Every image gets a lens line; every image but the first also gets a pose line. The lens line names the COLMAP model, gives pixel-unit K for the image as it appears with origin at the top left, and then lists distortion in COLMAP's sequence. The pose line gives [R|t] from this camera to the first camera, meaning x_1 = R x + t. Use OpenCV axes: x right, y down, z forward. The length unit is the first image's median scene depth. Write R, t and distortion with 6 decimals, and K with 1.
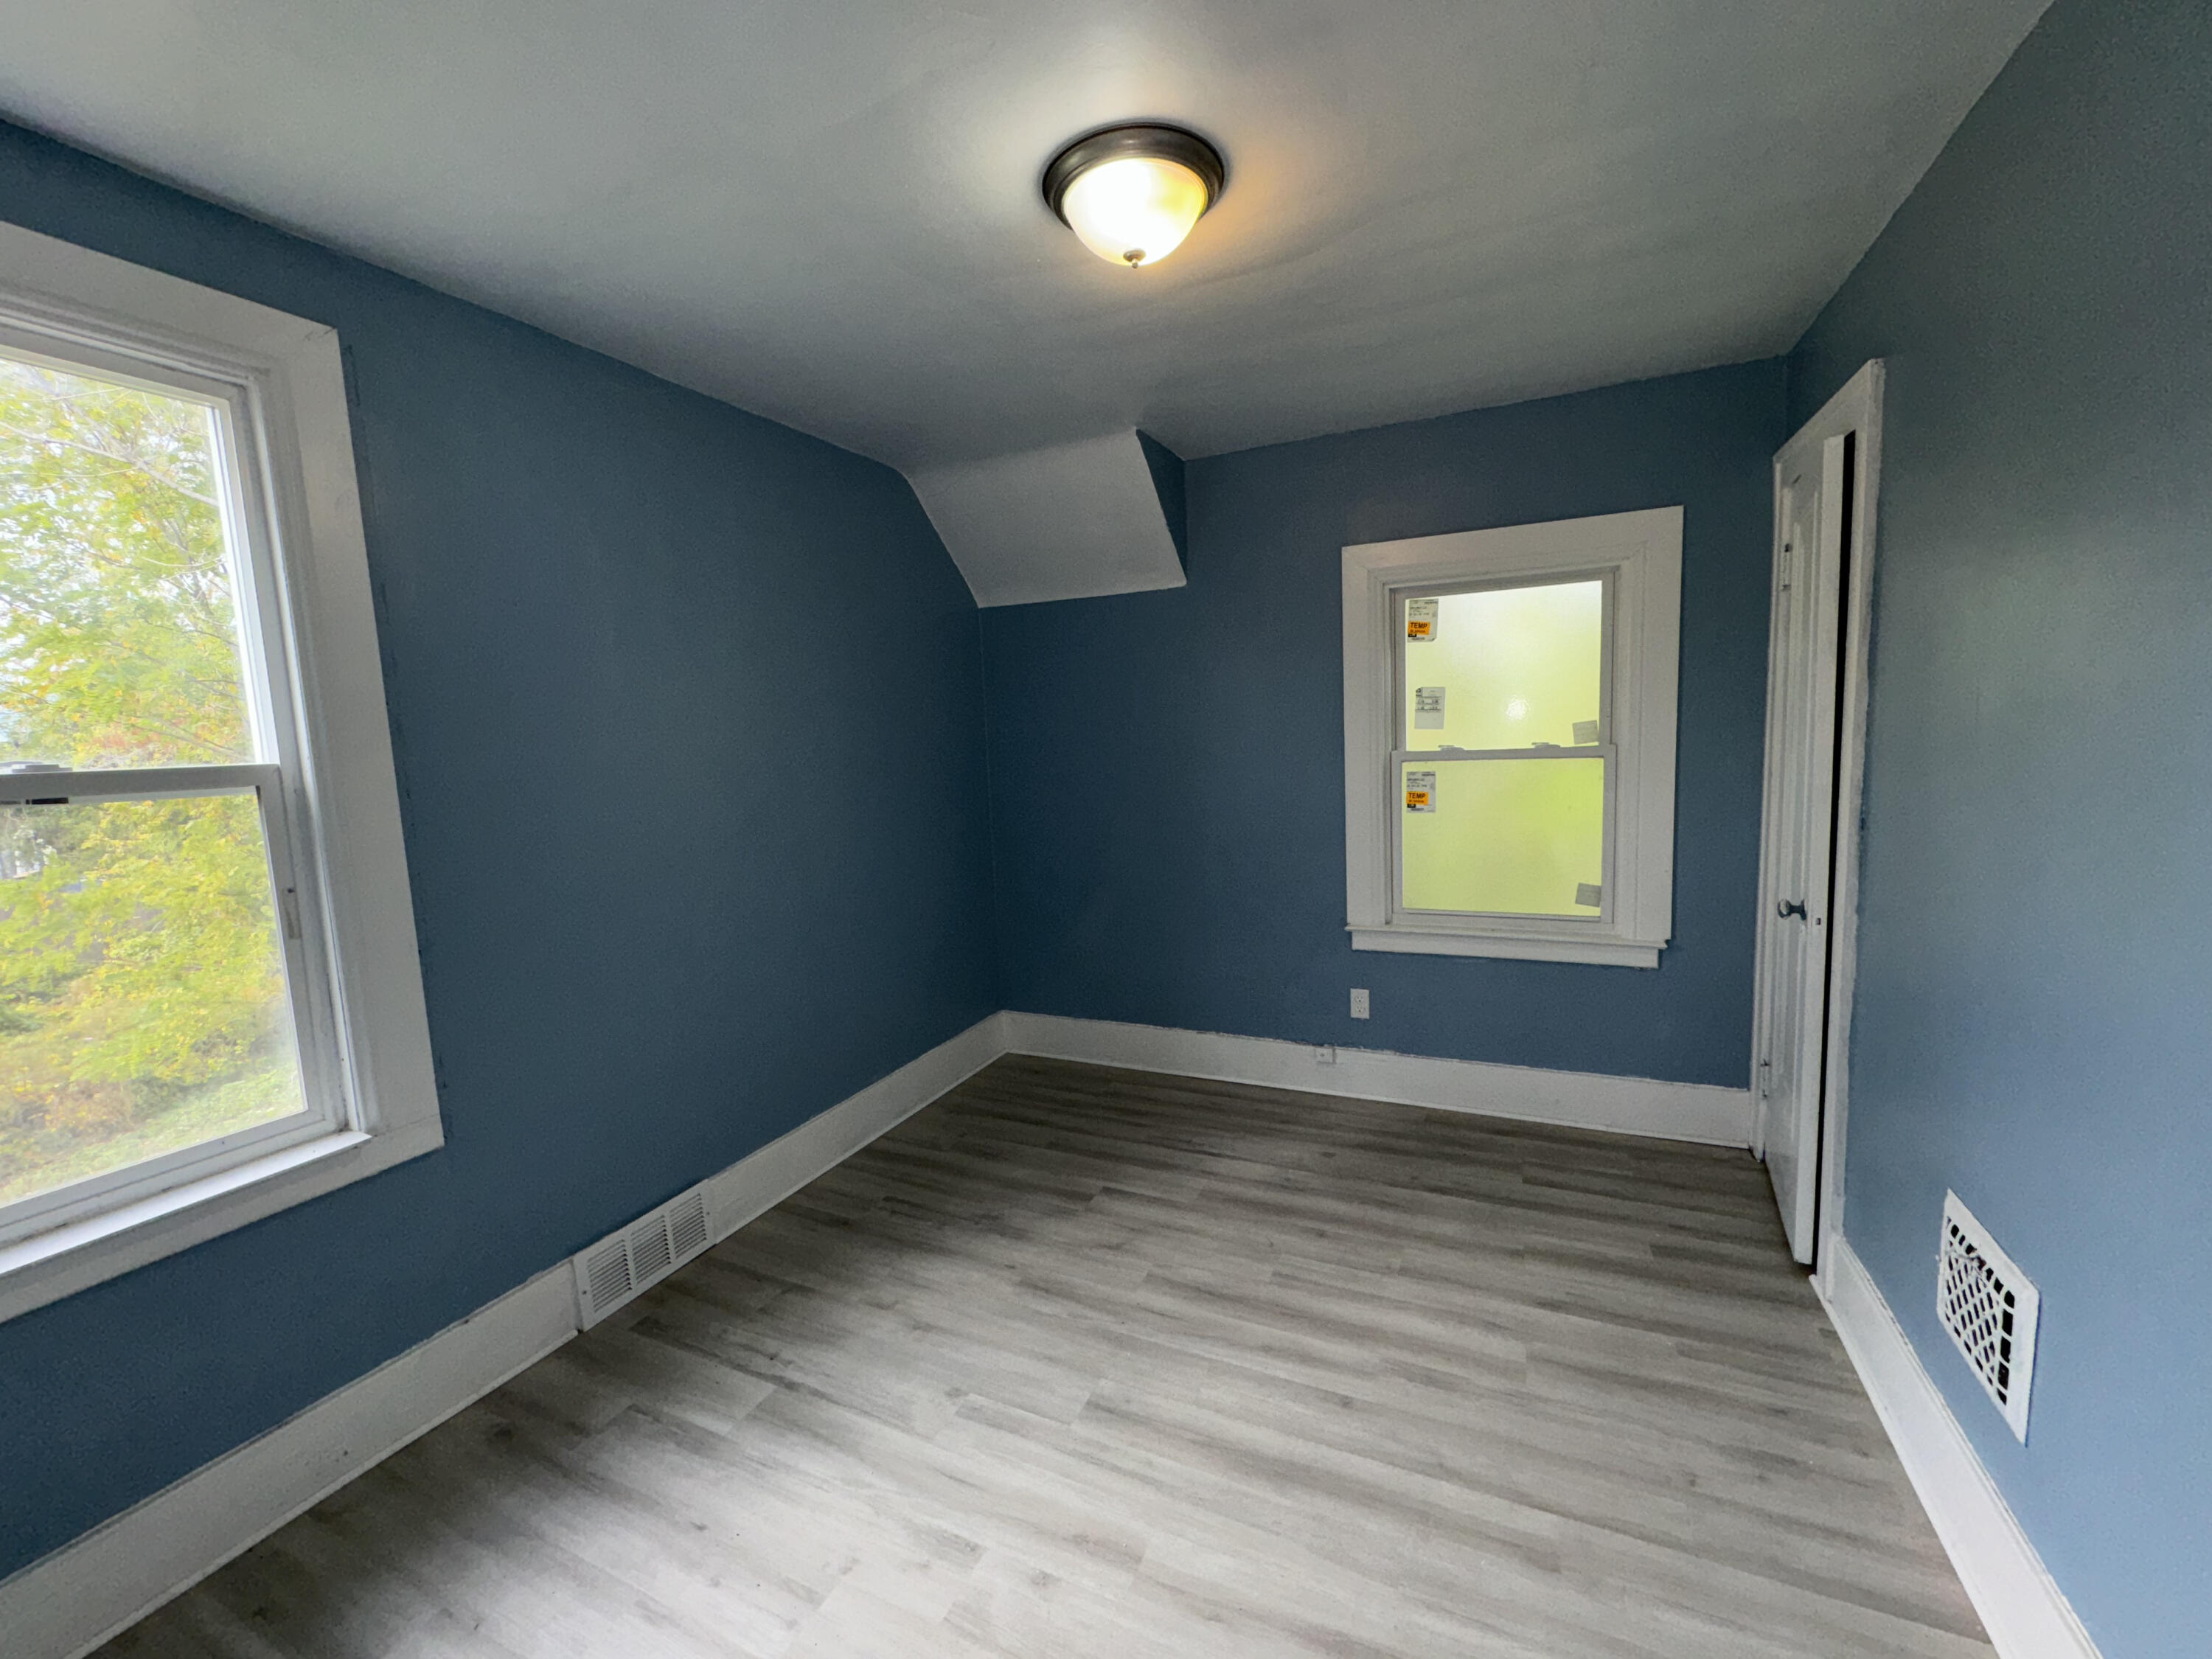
lens RADIAL K [[878.5, 0, 1106.0], [0, 878.5, 829.5], [0, 0, 1]] dist [-0.002317, -0.000140]
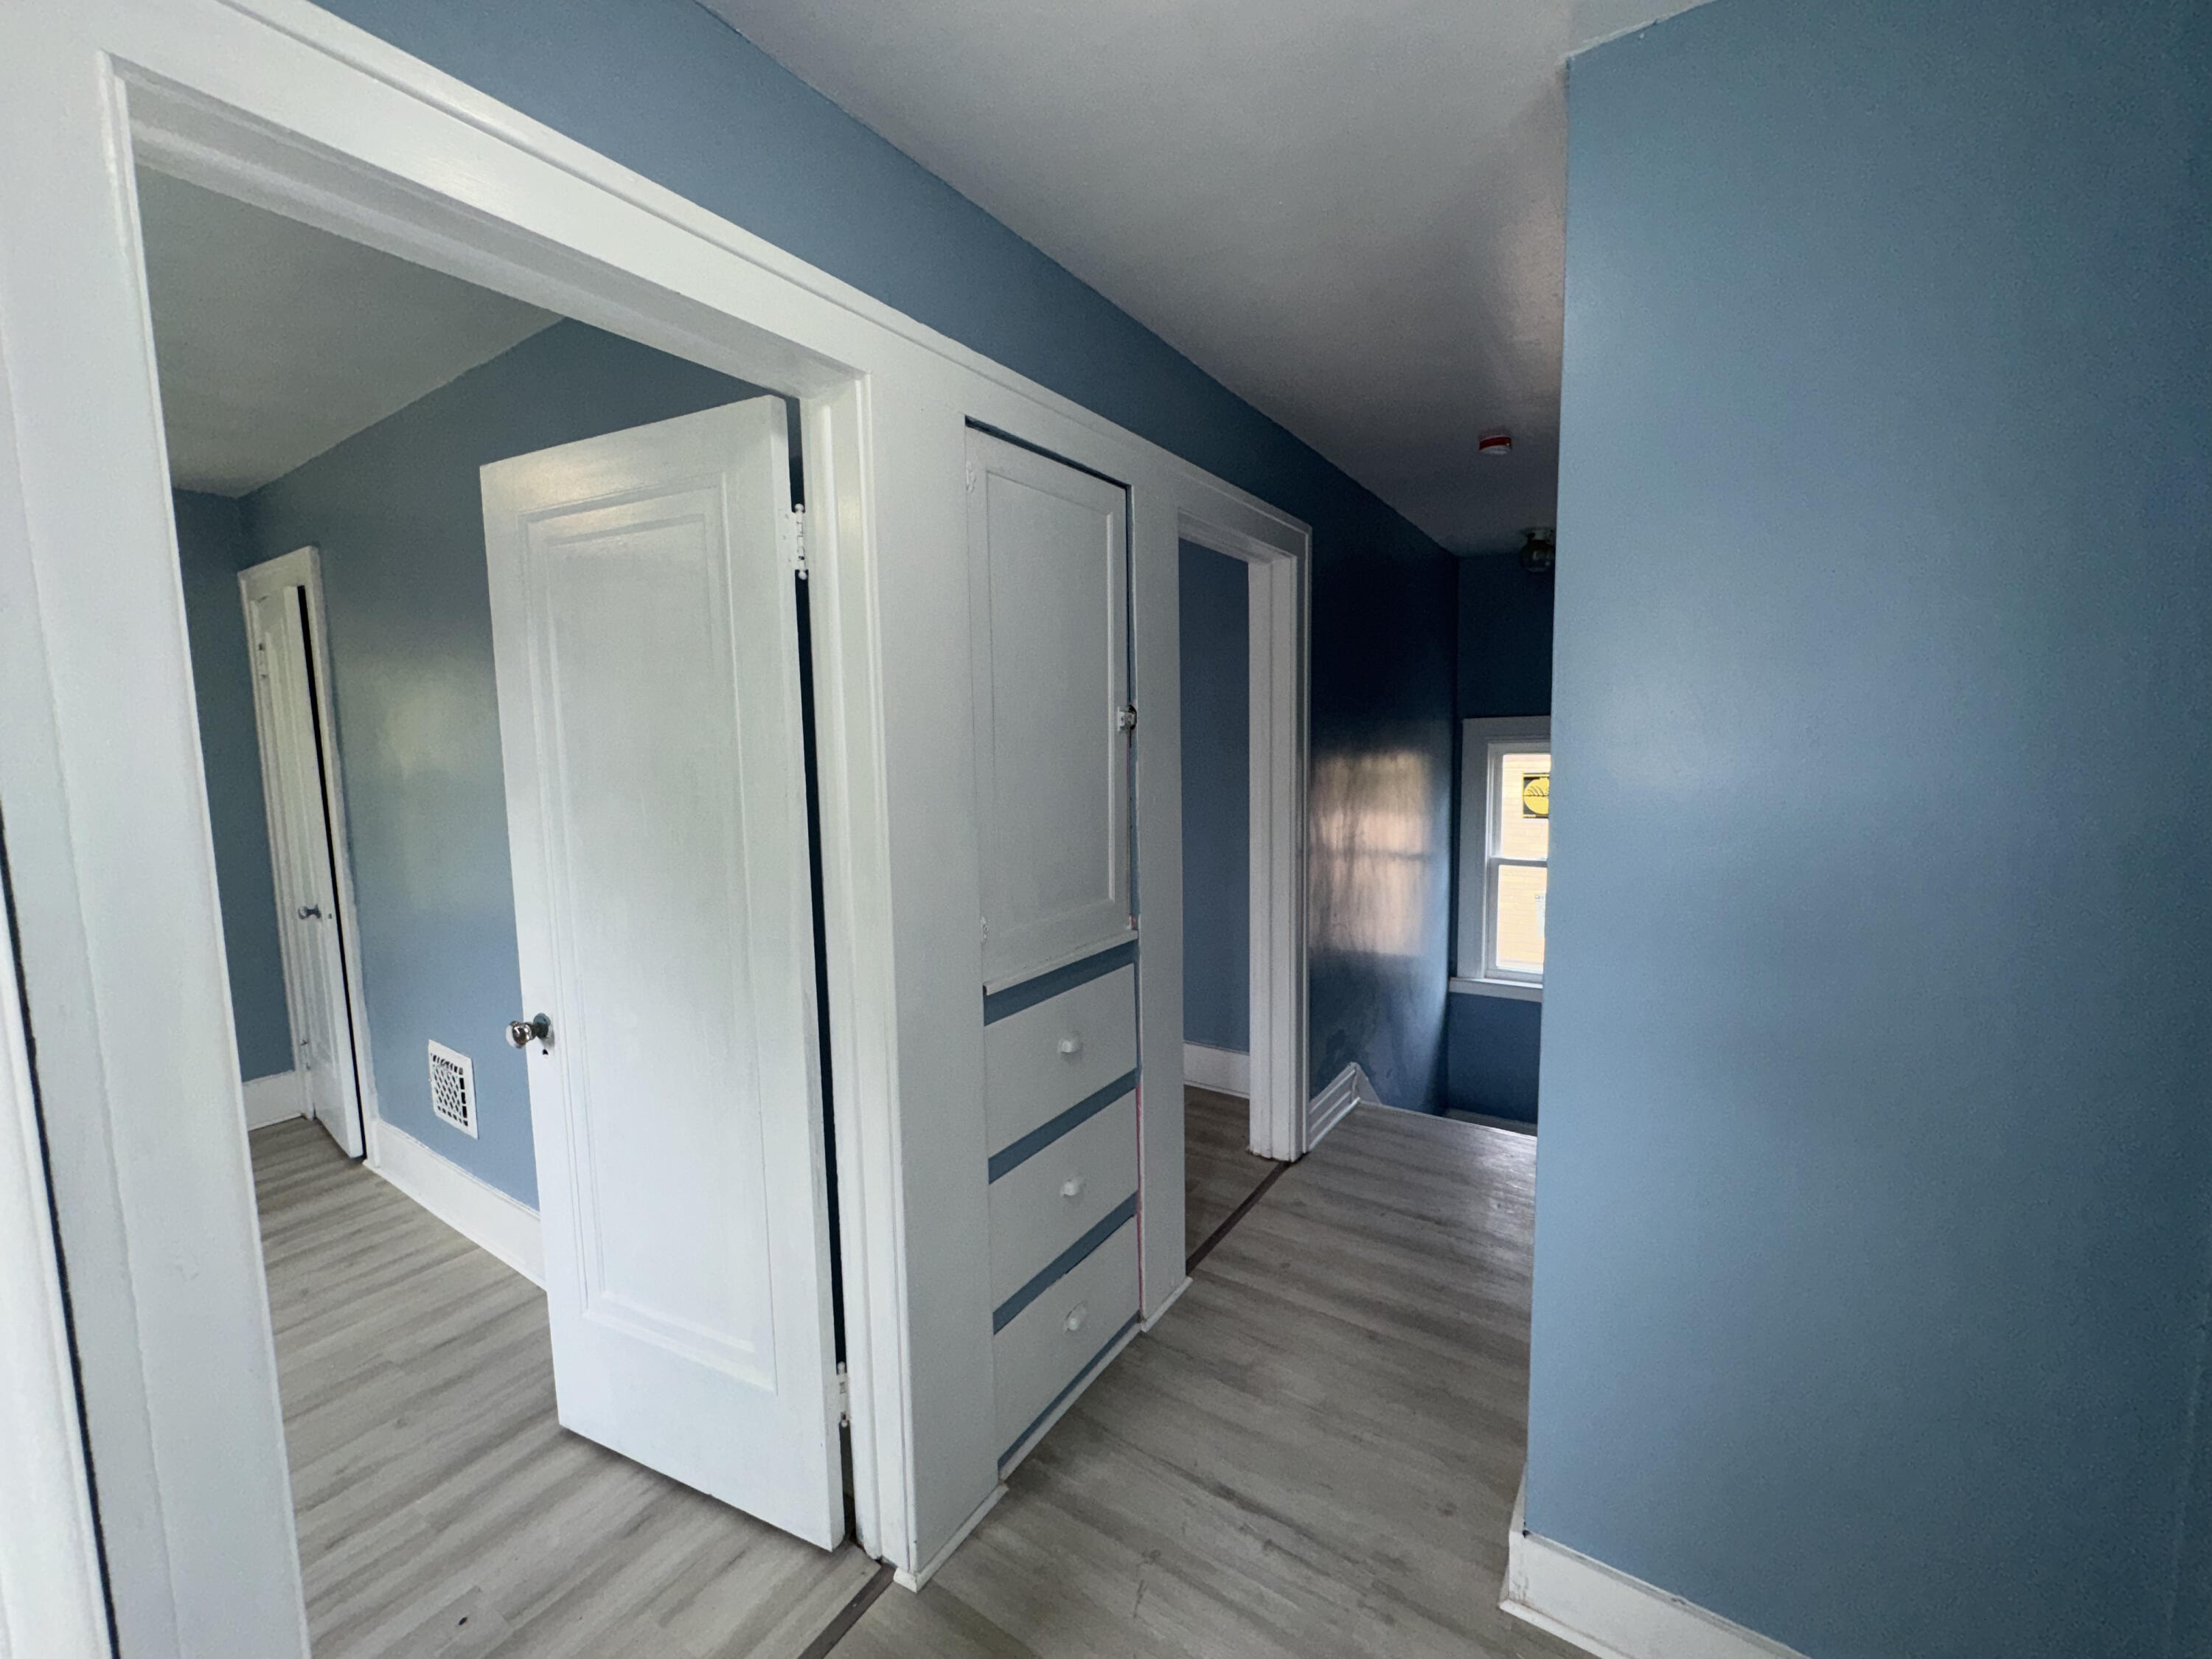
lens RADIAL K [[878.5, 0, 1106.0], [0, 878.5, 829.5], [0, 0, 1]] dist [-0.002317, -0.000140]
pose [[0.144492, -0.060766, 0.987638, -0.487552], [0.119252, 0.991907, 0.043582, 0.060920], [-0.982294, 0.111481, 0.150570, -0.566685]]
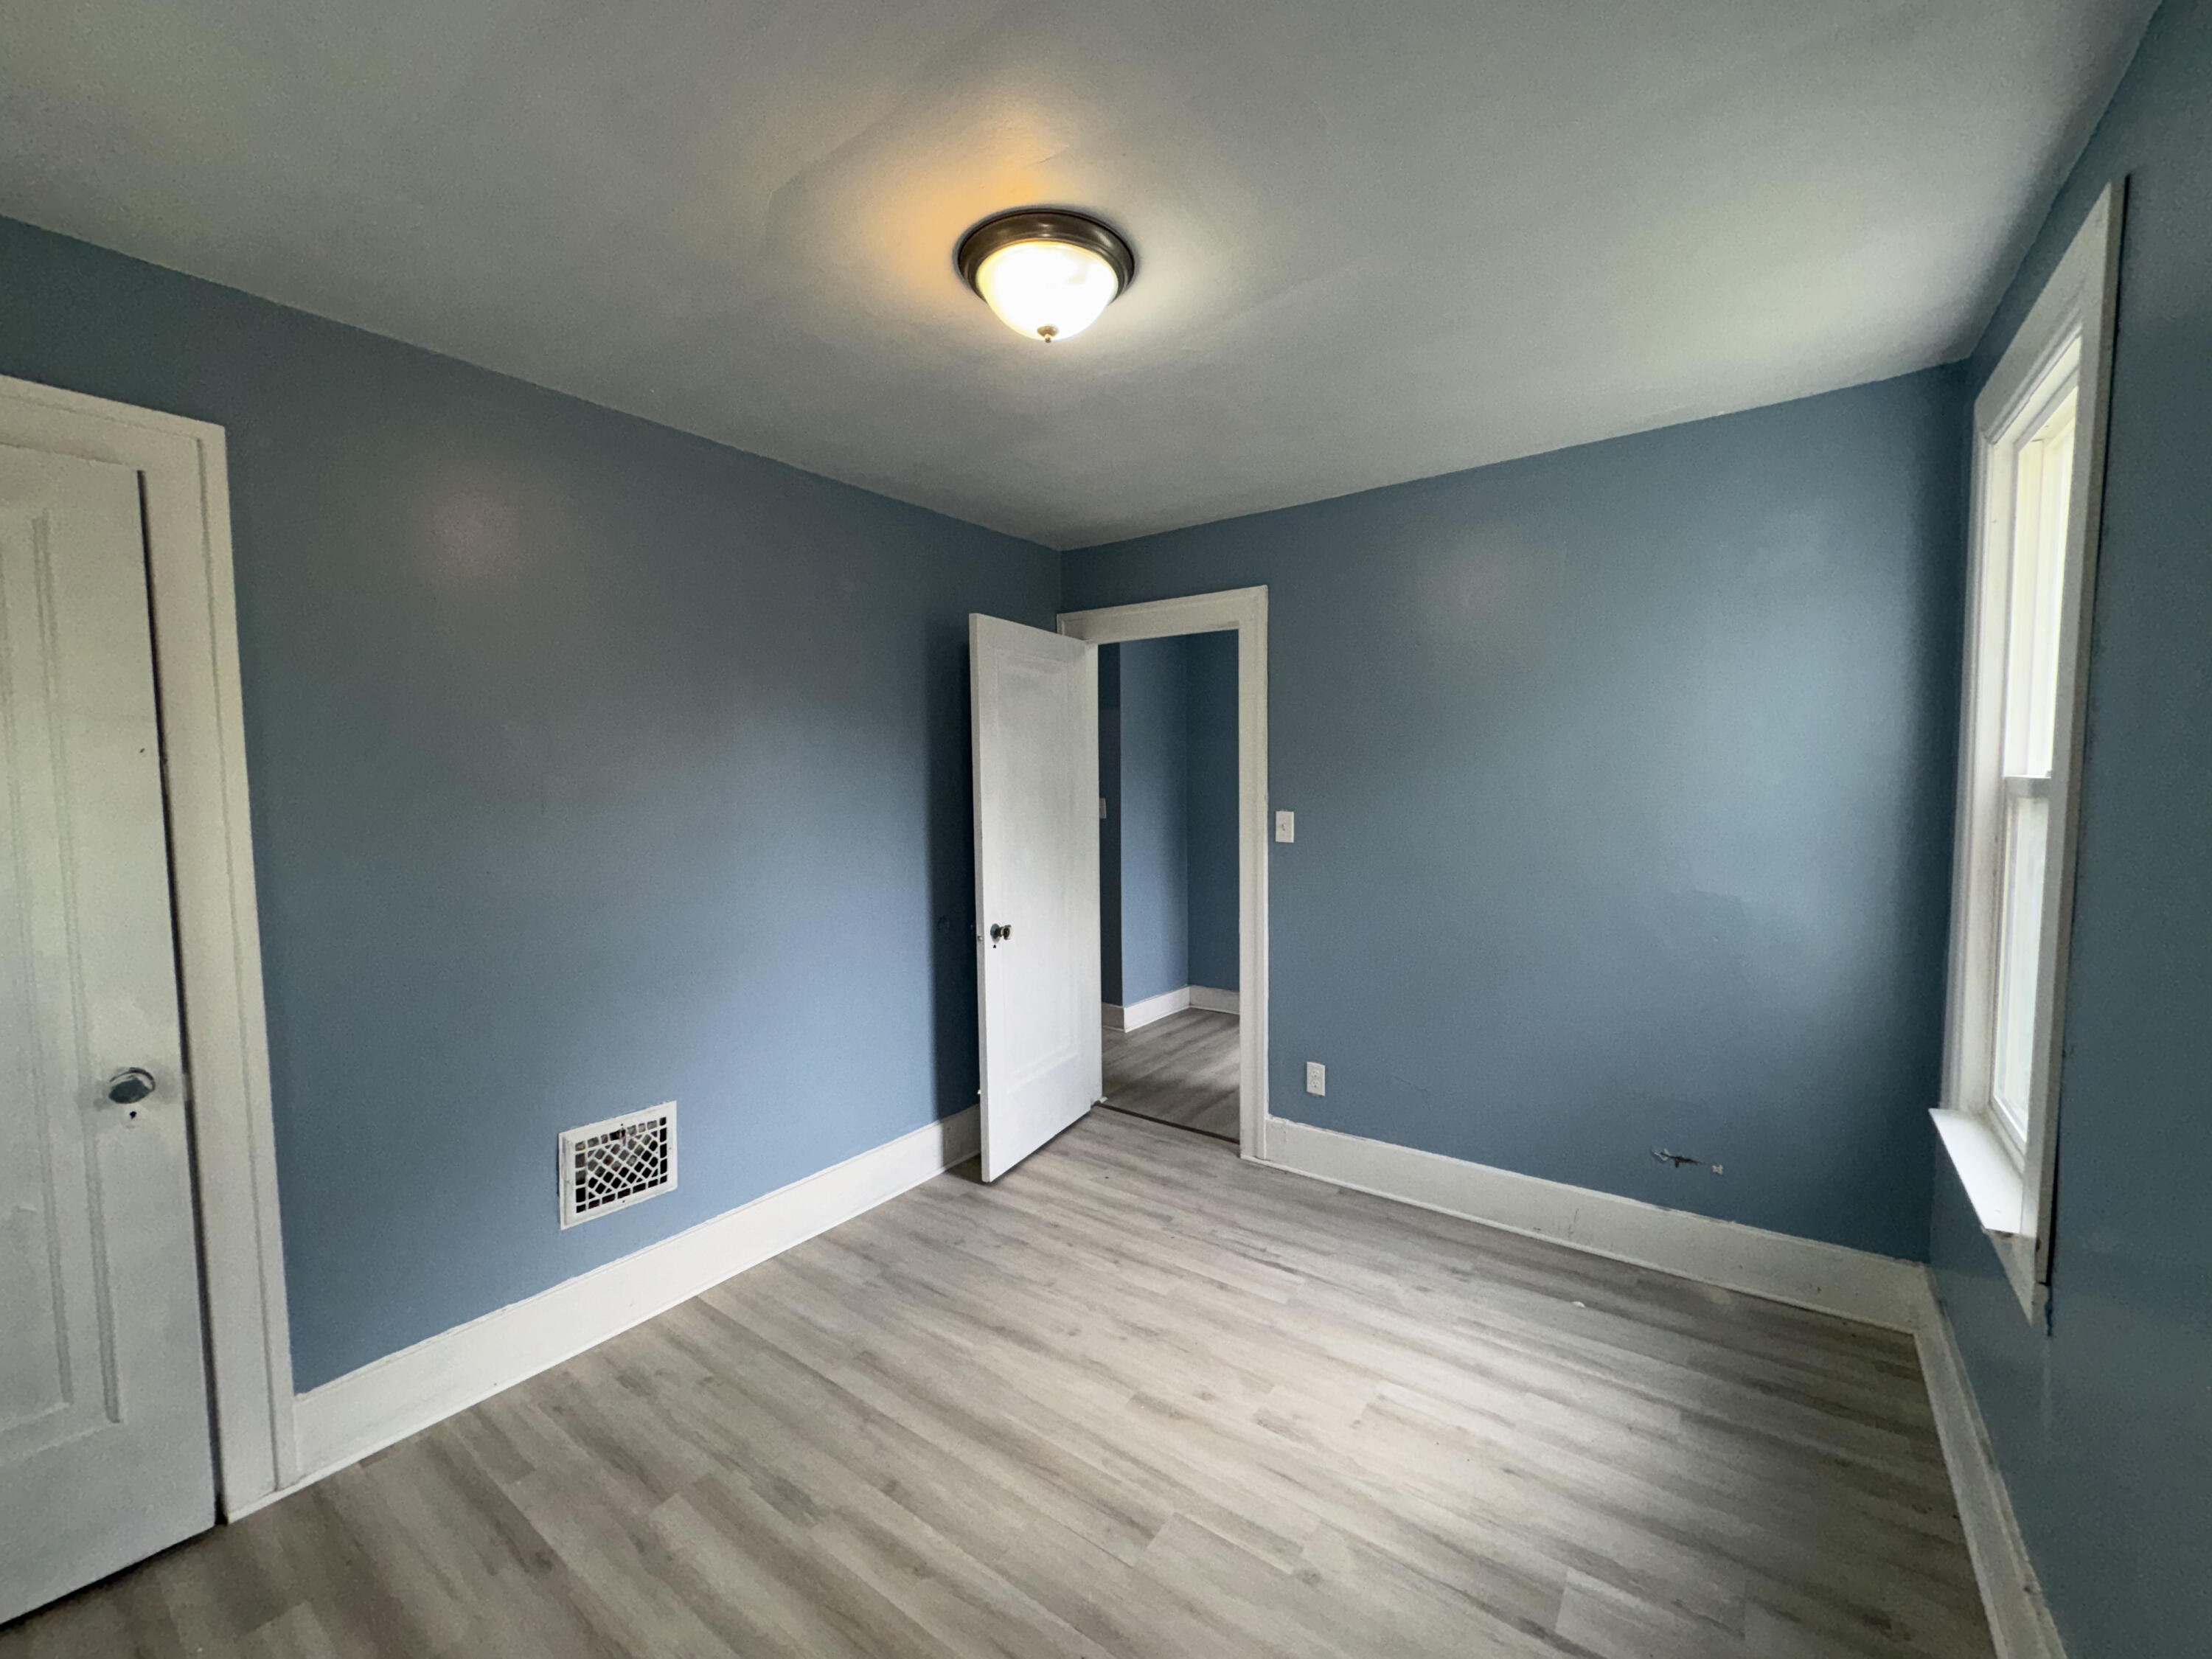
lens RADIAL K [[878.5, 0, 1106.0], [0, 878.5, 829.5], [0, 0, 1]] dist [-0.002317, -0.000140]
pose [[-0.979693, 0.041296, 0.196205, -0.184379], [0.073204, 0.984678, 0.158275, -0.206523], [-0.186663, 0.169424, -0.967705, 1.803393]]
